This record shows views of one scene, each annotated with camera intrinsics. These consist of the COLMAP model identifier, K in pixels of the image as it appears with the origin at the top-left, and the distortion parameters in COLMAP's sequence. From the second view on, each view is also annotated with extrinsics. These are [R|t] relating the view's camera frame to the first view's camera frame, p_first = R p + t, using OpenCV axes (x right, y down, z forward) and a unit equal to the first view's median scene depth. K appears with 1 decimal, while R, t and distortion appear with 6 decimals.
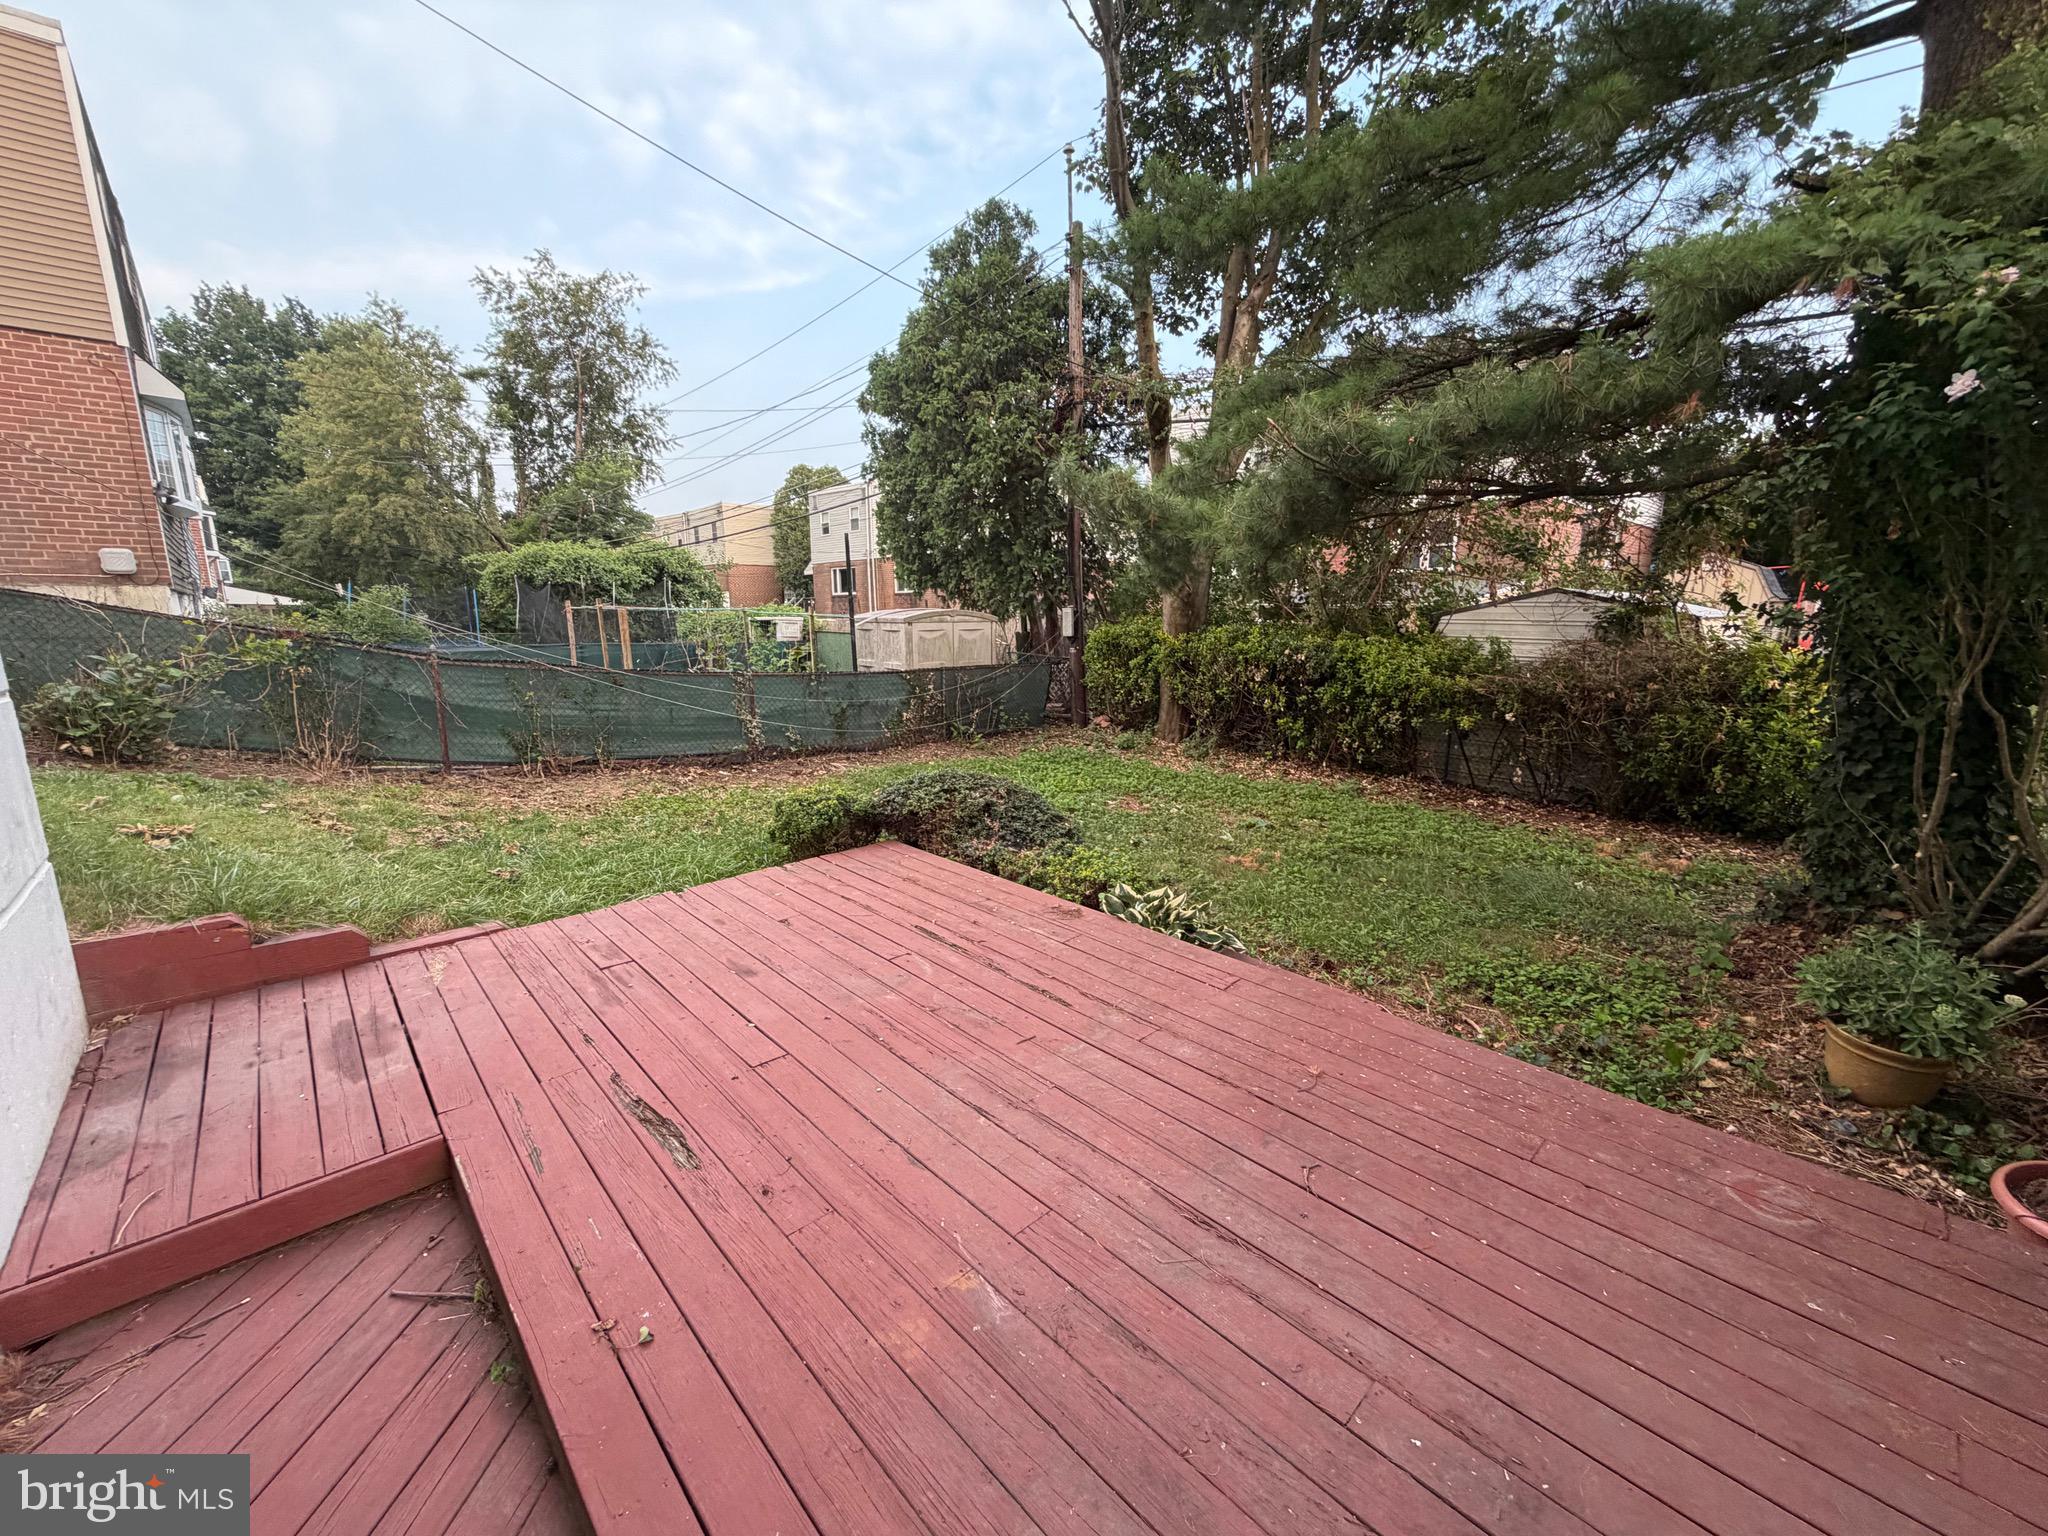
lens RADIAL K [[812.4, 0, 1024.2], [0, 812.4, 769.7], [0, 0, 1]] dist [-0.001880, 0.000382]
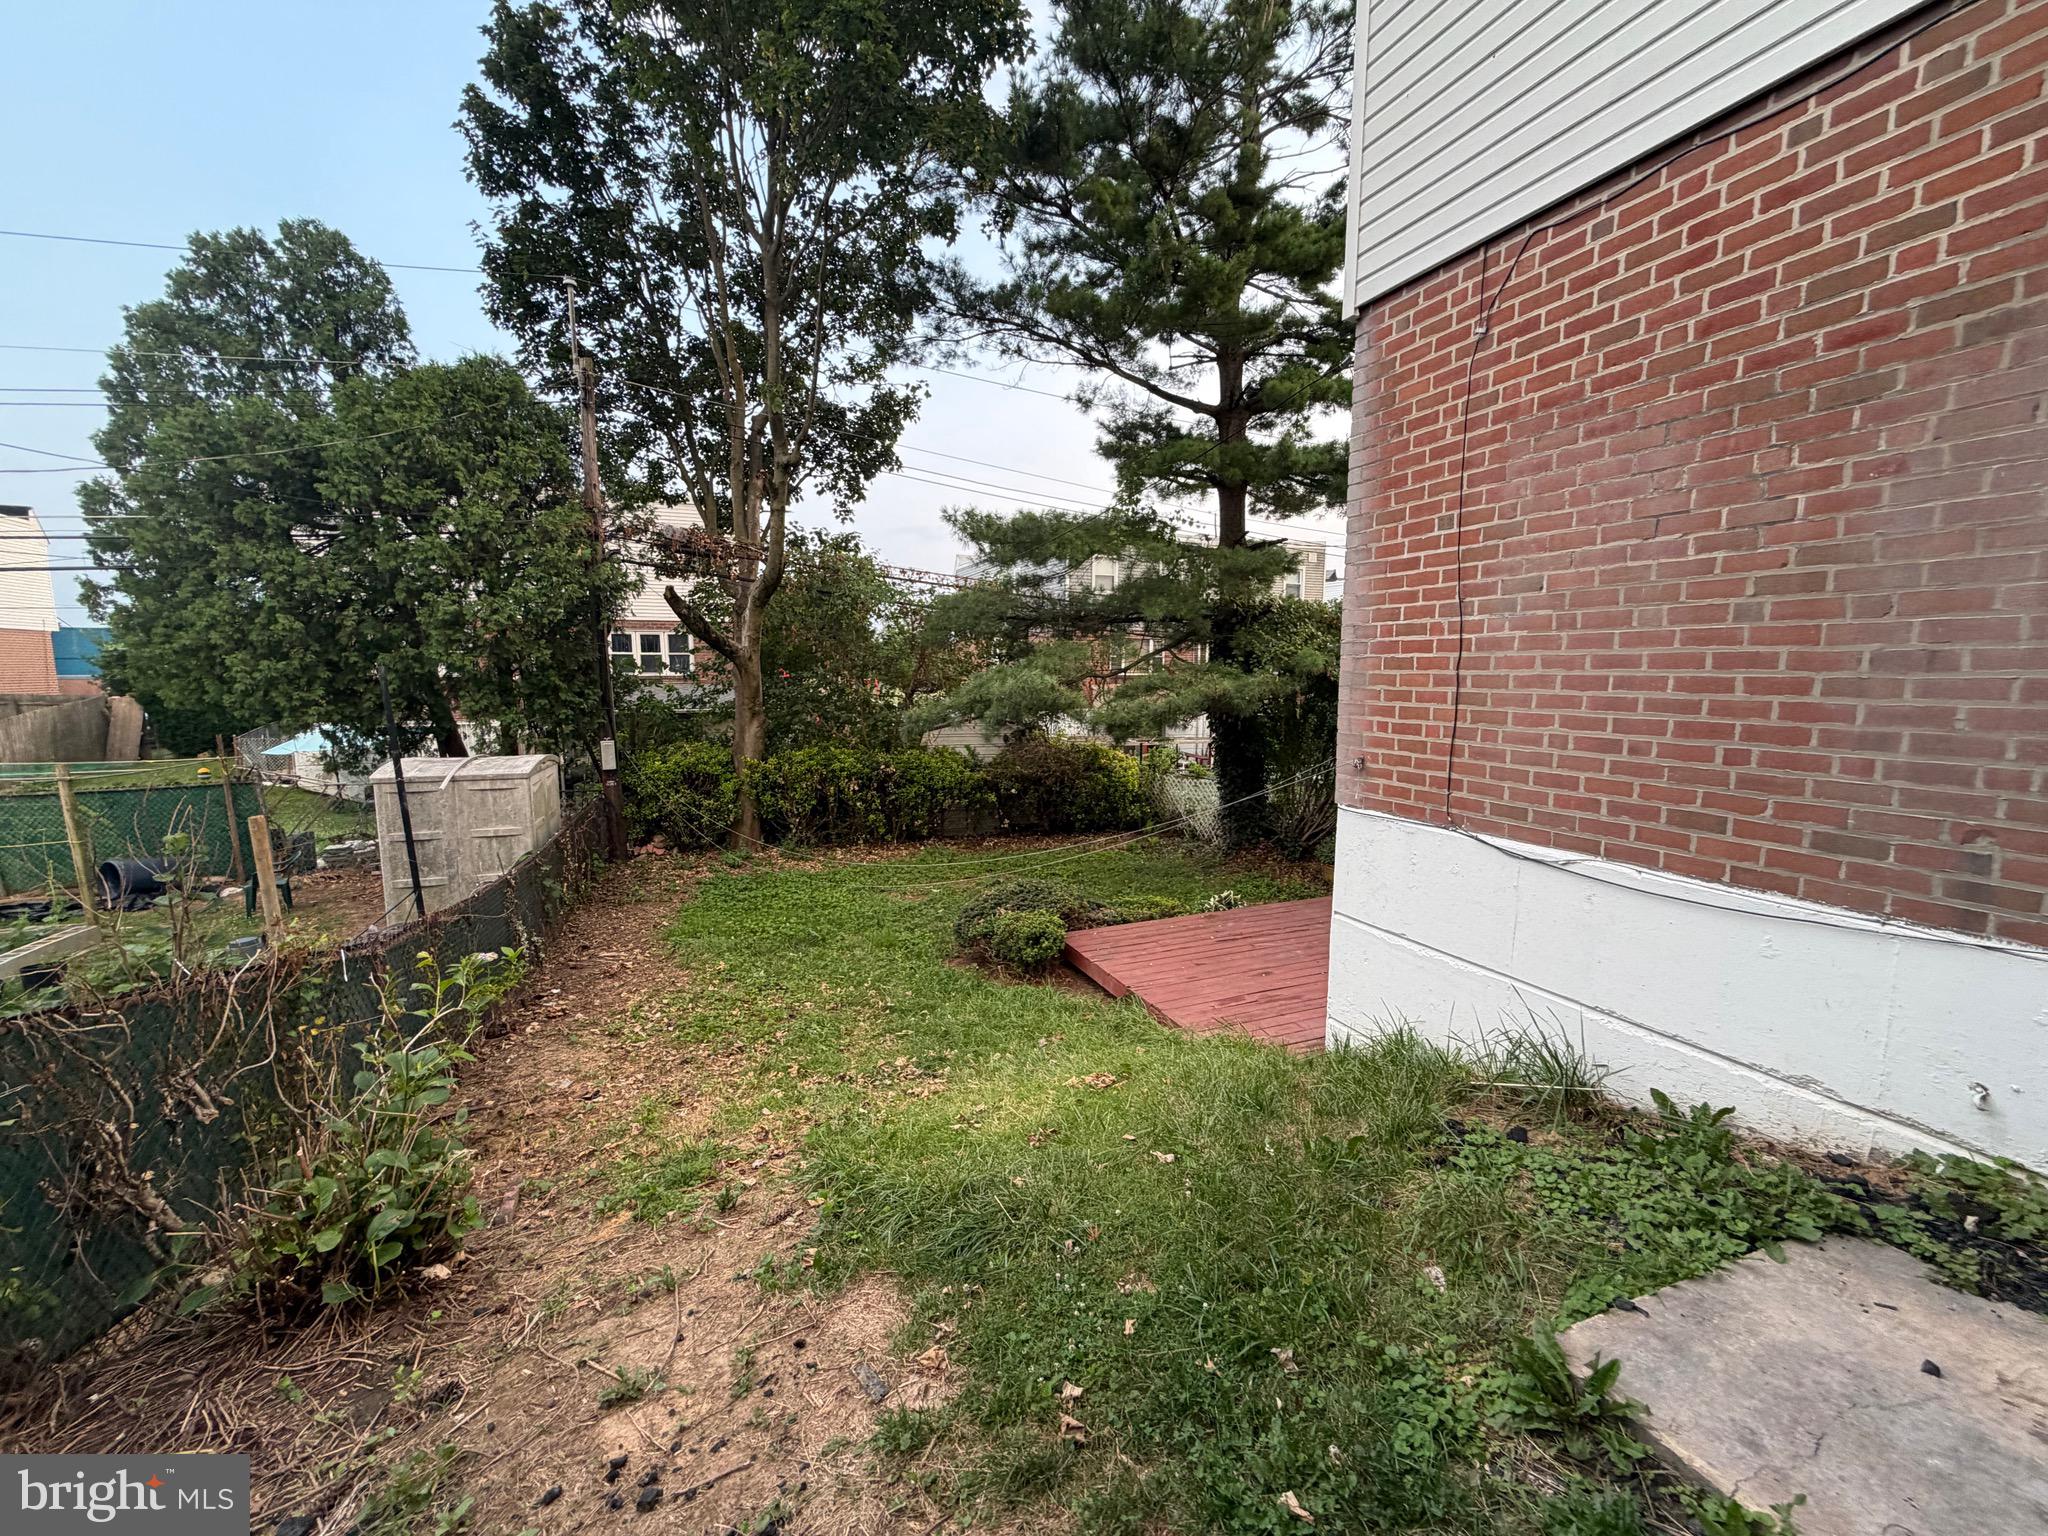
lens RADIAL K [[812.4, 0, 1020.4], [0, 812.4, 772.0], [0, 0, 1]] dist [-0.001880, 0.000382]
pose [[0.355677, -0.122435, 0.926555, -0.738607], [0.184070, 0.981141, 0.058990, -0.146165], [-0.916304, 0.149570, 0.371506, 0.233342]]
